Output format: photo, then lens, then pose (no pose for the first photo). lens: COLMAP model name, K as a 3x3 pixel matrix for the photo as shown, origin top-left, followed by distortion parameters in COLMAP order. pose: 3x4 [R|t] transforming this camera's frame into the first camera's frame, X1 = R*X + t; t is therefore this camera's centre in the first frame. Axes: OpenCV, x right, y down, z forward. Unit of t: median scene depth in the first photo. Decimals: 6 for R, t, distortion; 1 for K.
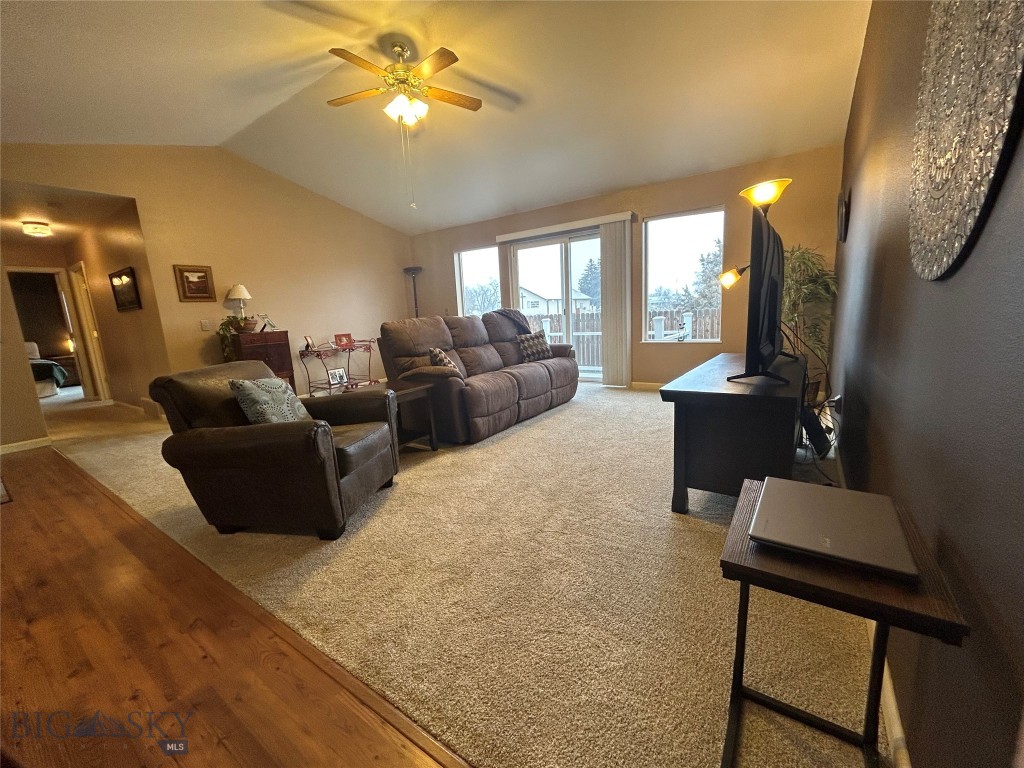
lens RADIAL K [[412.7, 0, 510.3], [0, 412.7, 383.5], [0, 0, 1]] dist [-0.001801, 0.000944]
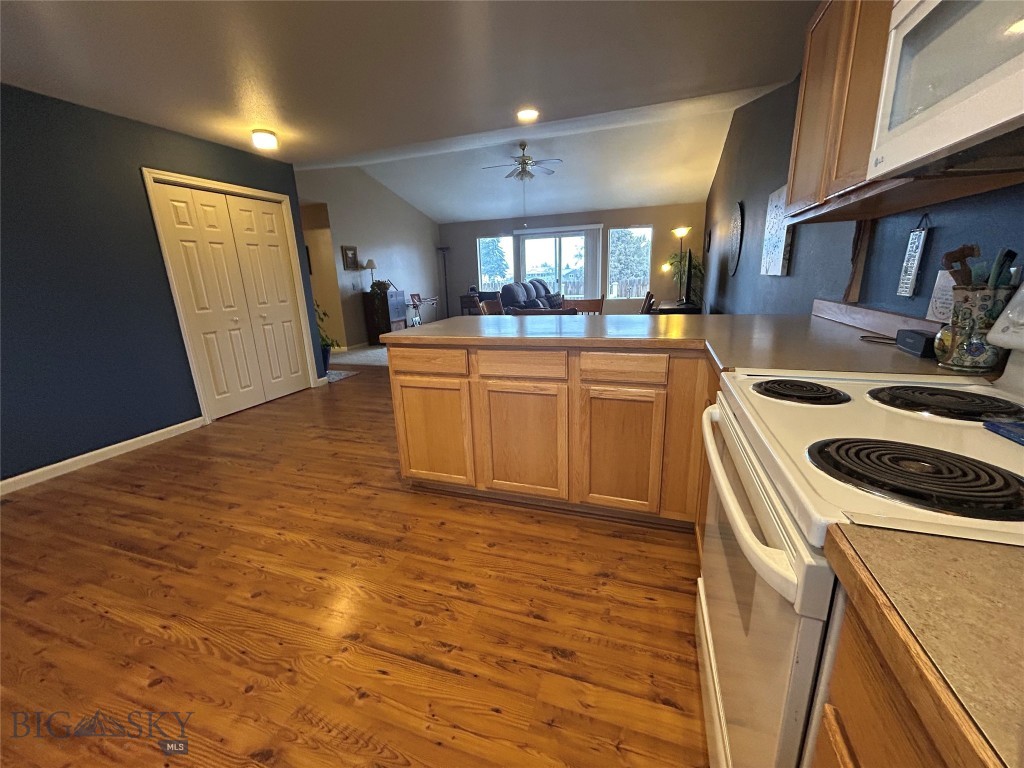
lens RADIAL K [[412.7, 0, 510.3], [0, 412.7, 383.5], [0, 0, 1]] dist [-0.001801, 0.000944]
pose [[0.961918, -0.050997, 0.268537, -0.828375], [0.031221, 0.996511, 0.077408, 0.160608], [-0.271548, -0.066076, 0.960154, -0.878974]]
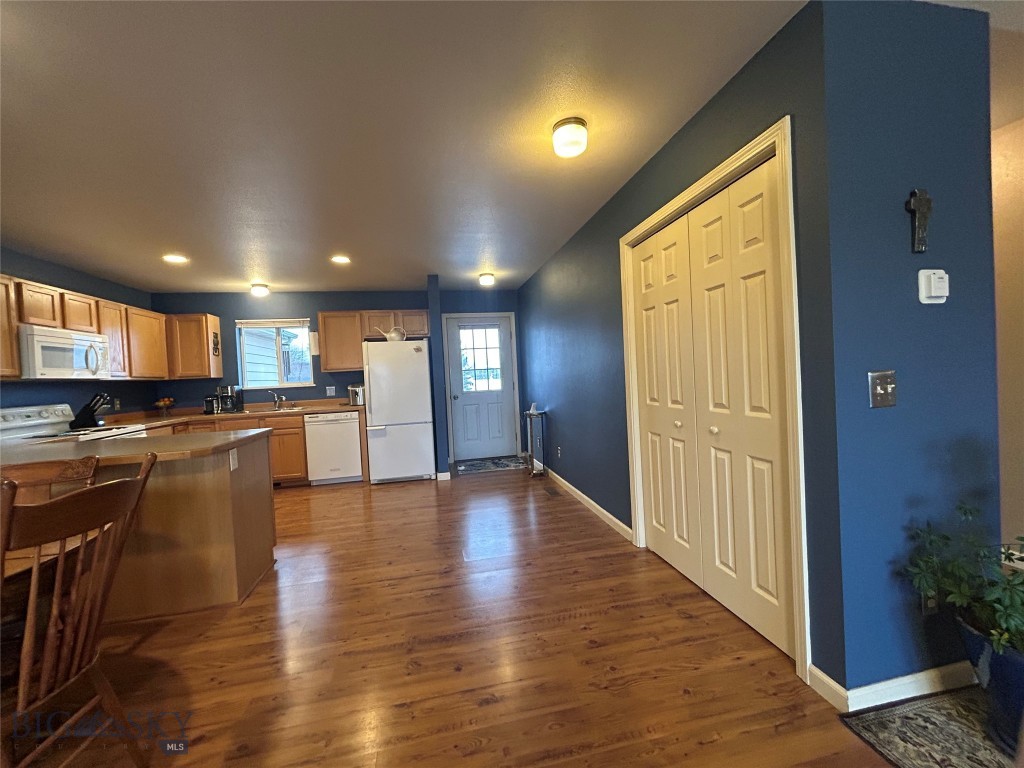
lens RADIAL K [[412.7, 0, 510.3], [0, 412.7, 383.5], [0, 0, 1]] dist [-0.001801, 0.000944]
pose [[-0.679508, 0.106819, -0.725850, -0.579382], [-0.034903, 0.983517, 0.177414, -0.120747], [0.732837, 0.145889, -0.664580, 0.637353]]
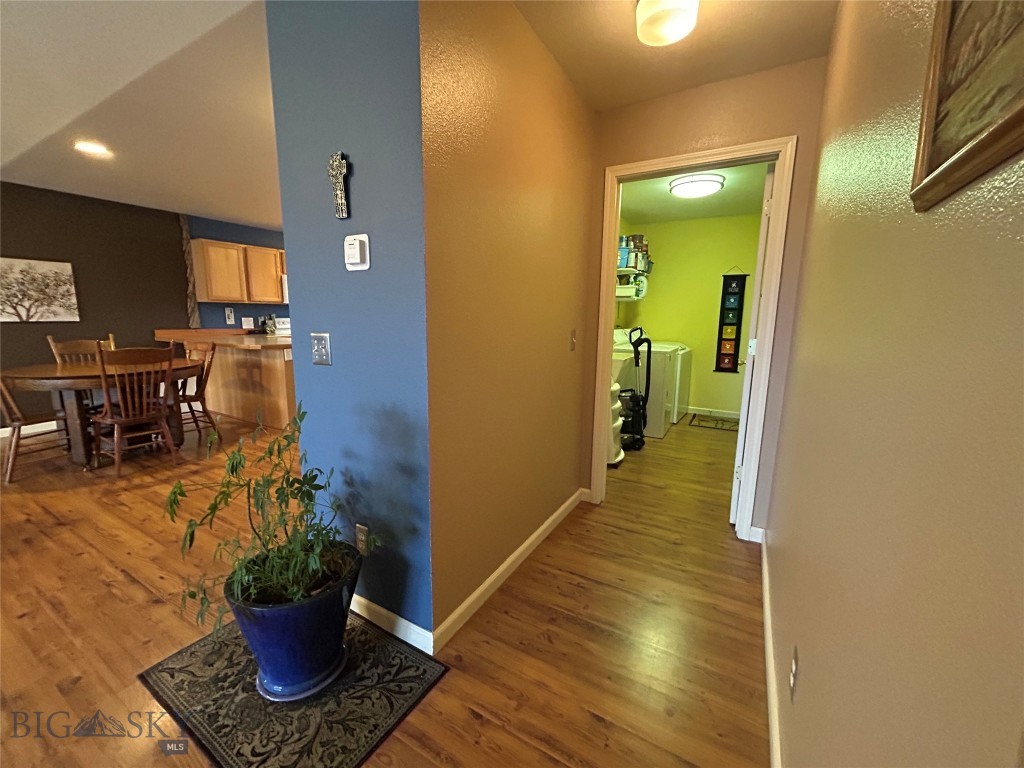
lens RADIAL K [[410.1, 0, 512.0], [0, 410.1, 384.0], [0, 0, 1]] dist [-0.001634, 0.000057]
pose [[-0.994806, 0.057162, -0.084229, -1.285556], [0.025895, 0.942334, 0.333672, -0.167224], [0.098445, 0.329757, -0.938919, 1.097538]]
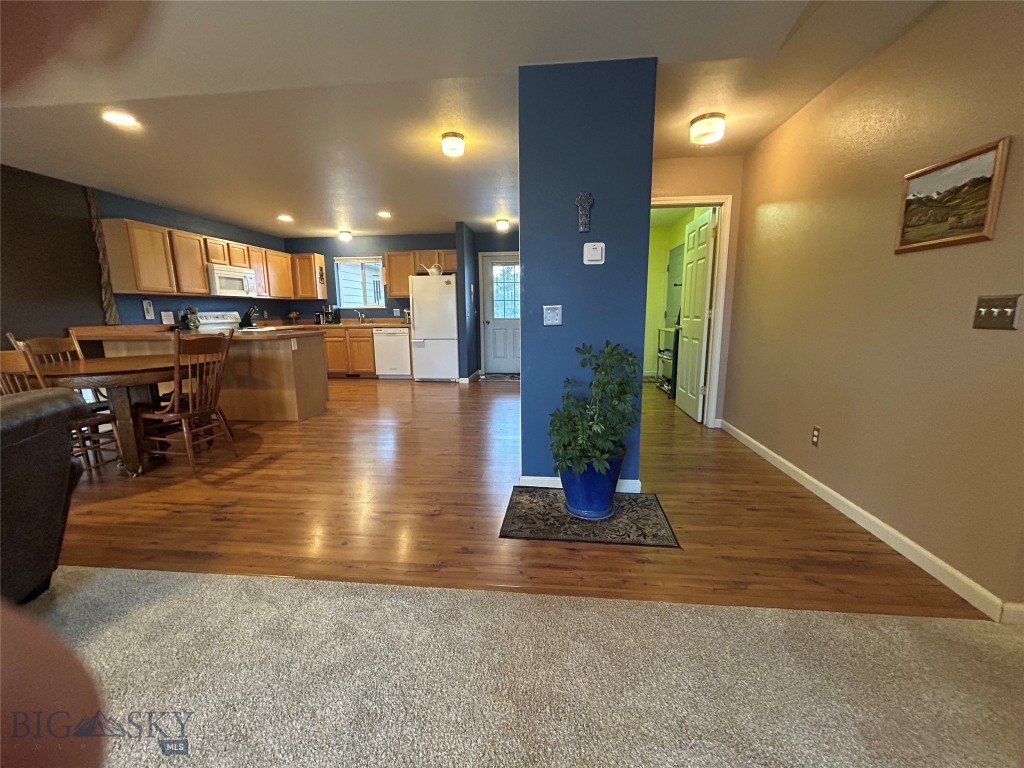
lens RADIAL K [[412.7, 0, 510.3], [0, 412.7, 383.5], [0, 0, 1]] dist [-0.001801, 0.000944]
pose [[-0.869864, 0.148558, -0.470391, -0.710088], [-0.025223, 0.938933, 0.343174, -0.186229], [0.492647, 0.310379, -0.812997, 1.201521]]
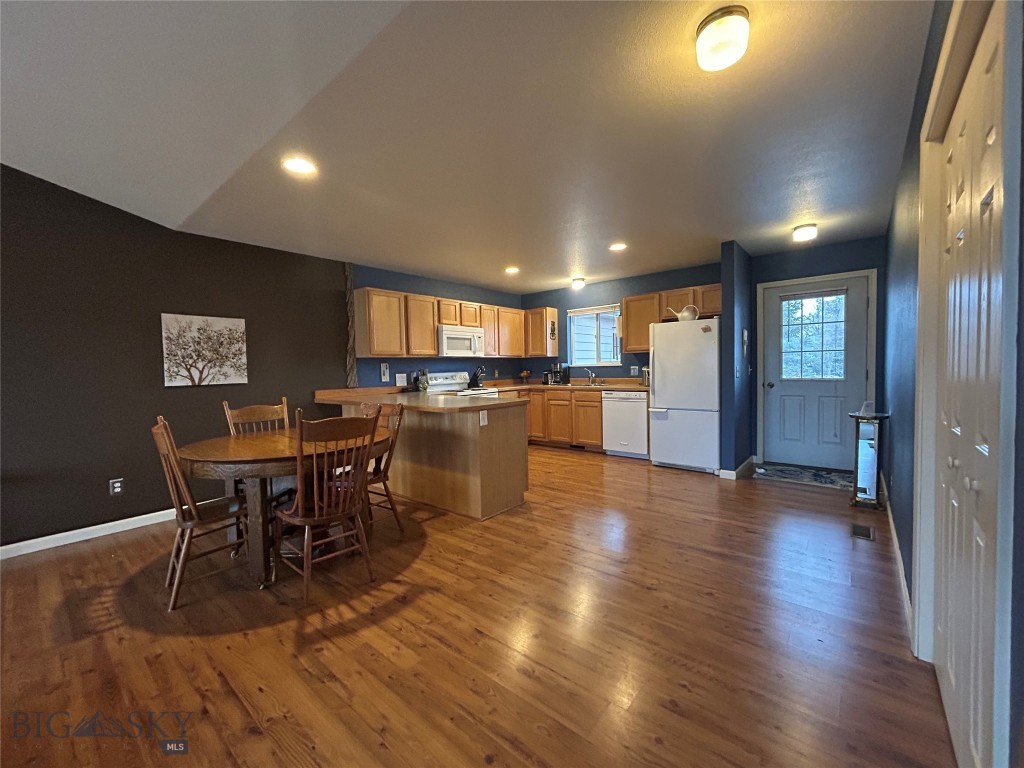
lens RADIAL K [[412.1, 0, 509.8], [0, 412.1, 383.3], [0, 0, 1]] dist [-0.001776, 0.001104]
pose [[-0.993234, 0.075691, 0.088079, -0.890170], [0.092234, 0.974984, 0.202234, -0.123478], [-0.070569, 0.208990, -0.975368, 0.763636]]
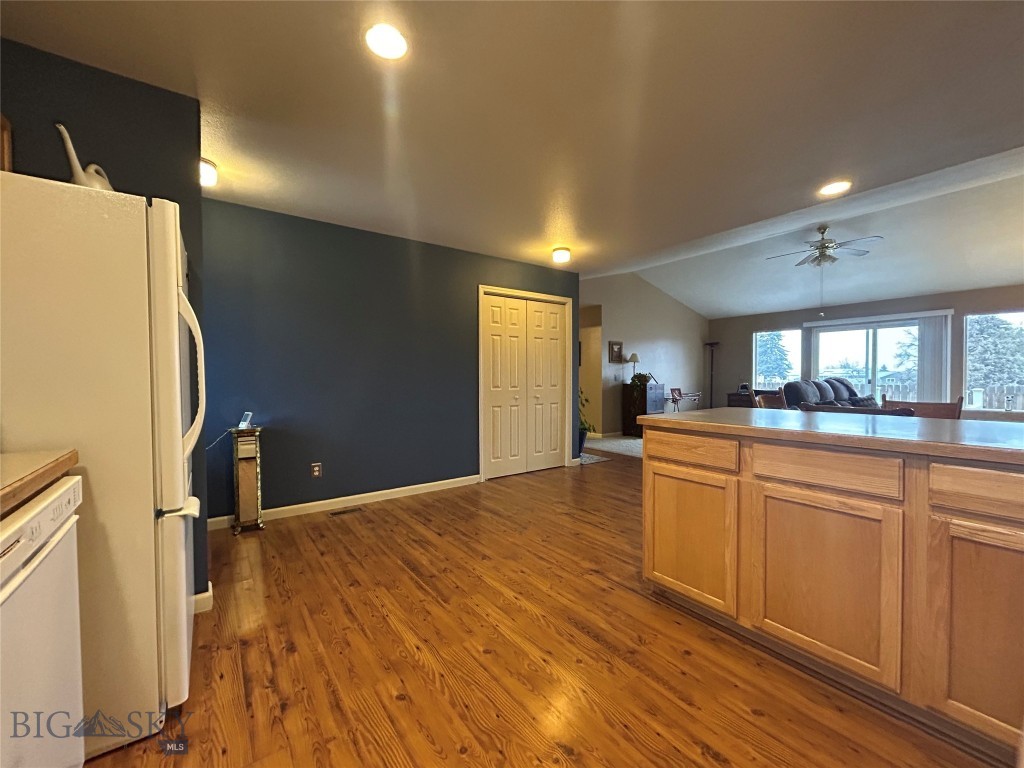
lens RADIAL K [[412.1, 0, 509.8], [0, 412.1, 383.3], [0, 0, 1]] dist [-0.001776, 0.001104]
pose [[0.945653, 0.058384, -0.319892, -0.833171], [-0.104655, 0.986053, -0.129413, 0.179440], [0.307875, 0.155858, 0.938574, -0.855724]]
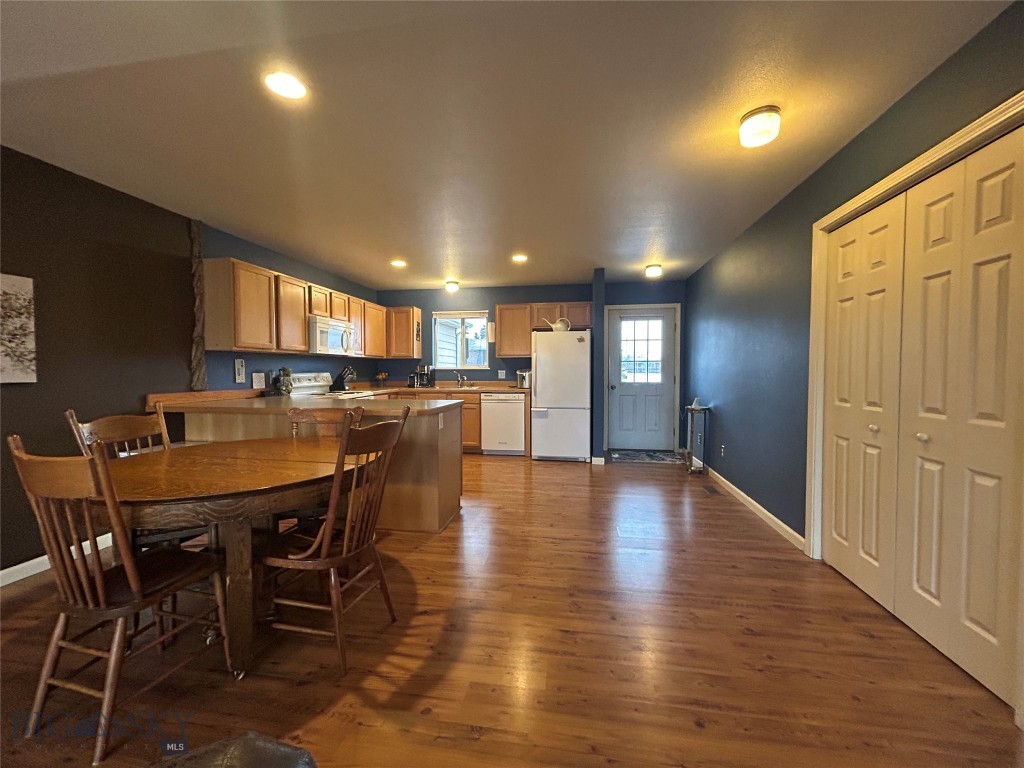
lens RADIAL K [[412.1, 0, 509.8], [0, 412.1, 383.3], [0, 0, 1]] dist [-0.001776, 0.001104]
pose [[-0.898623, 0.071731, -0.432819, -0.510620], [-0.022426, 0.977743, 0.208602, -0.124605], [0.438149, 0.197161, -0.877014, 0.682454]]
